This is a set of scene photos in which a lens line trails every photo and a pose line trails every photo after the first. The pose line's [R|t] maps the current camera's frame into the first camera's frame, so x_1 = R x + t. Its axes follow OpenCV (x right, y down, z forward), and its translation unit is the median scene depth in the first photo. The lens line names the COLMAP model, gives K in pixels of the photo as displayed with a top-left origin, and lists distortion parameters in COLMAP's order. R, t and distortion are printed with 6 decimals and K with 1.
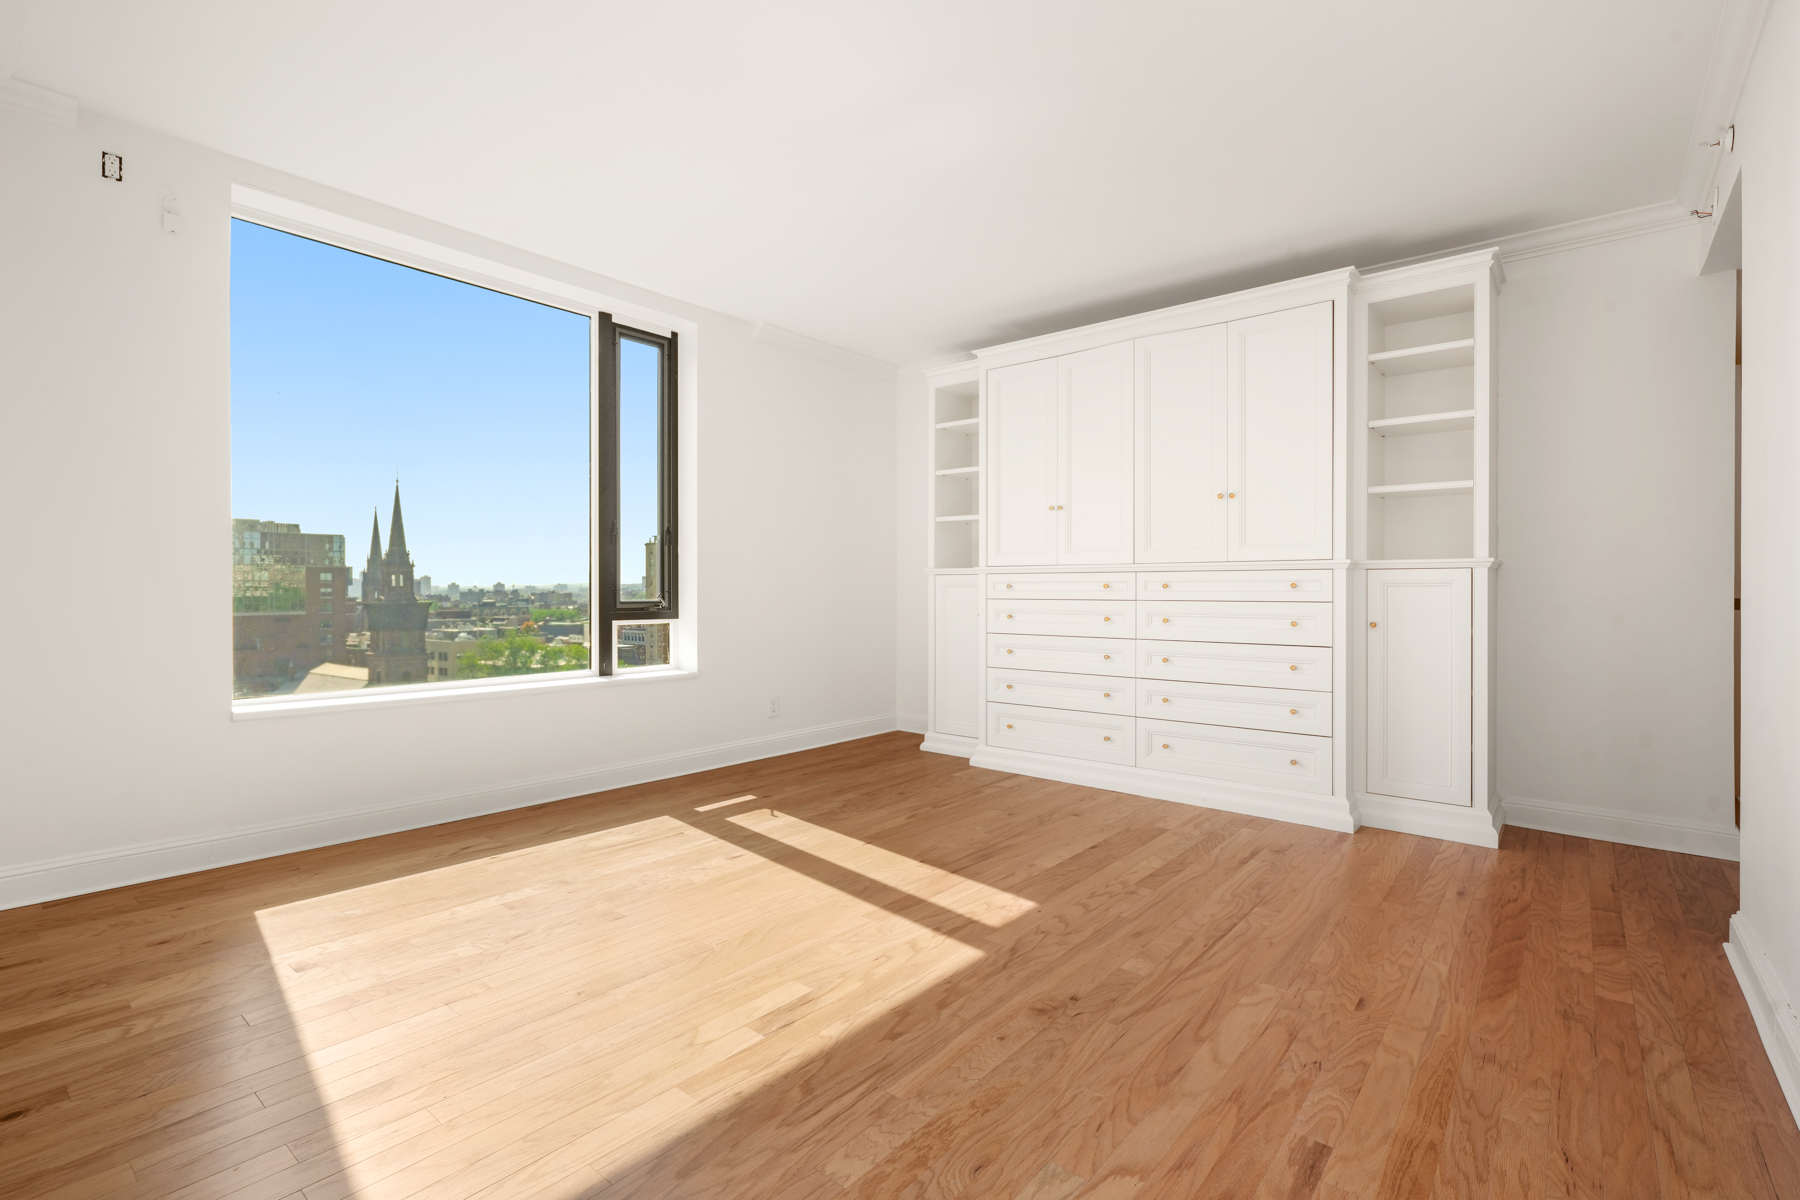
lens RADIAL K [[813.9, 0, 900.0], [0, 813.9, 592.1], [0, 0, 1]] dist [-0.000211, 0.000244]
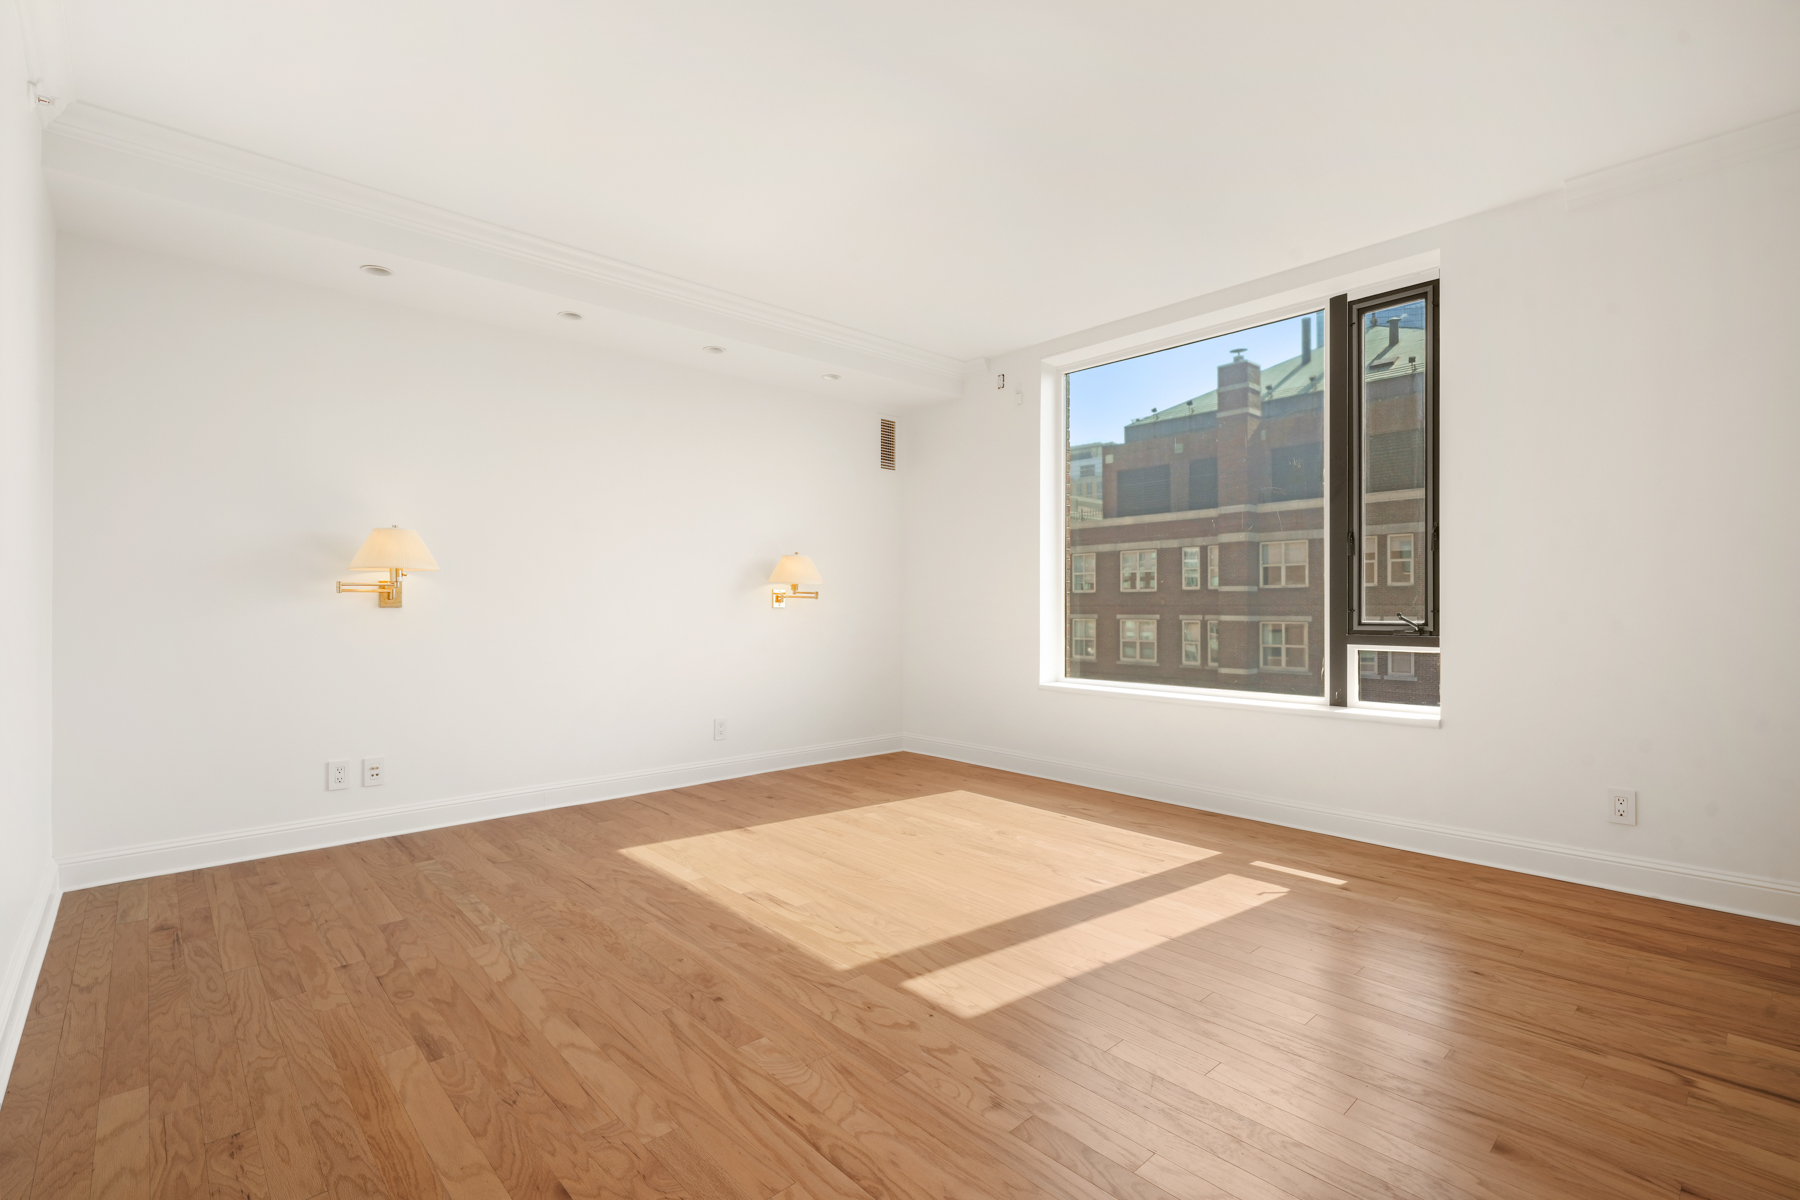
lens RADIAL K [[813.9, 0, 900.0], [0, 813.9, 592.1], [0, 0, 1]] dist [-0.000211, 0.000244]
pose [[-0.128191, -0.023027, -0.991482, 1.247495], [-0.007565, 0.999724, -0.022240, 0.004948], [0.991721, 0.004650, -0.128330, 1.390240]]
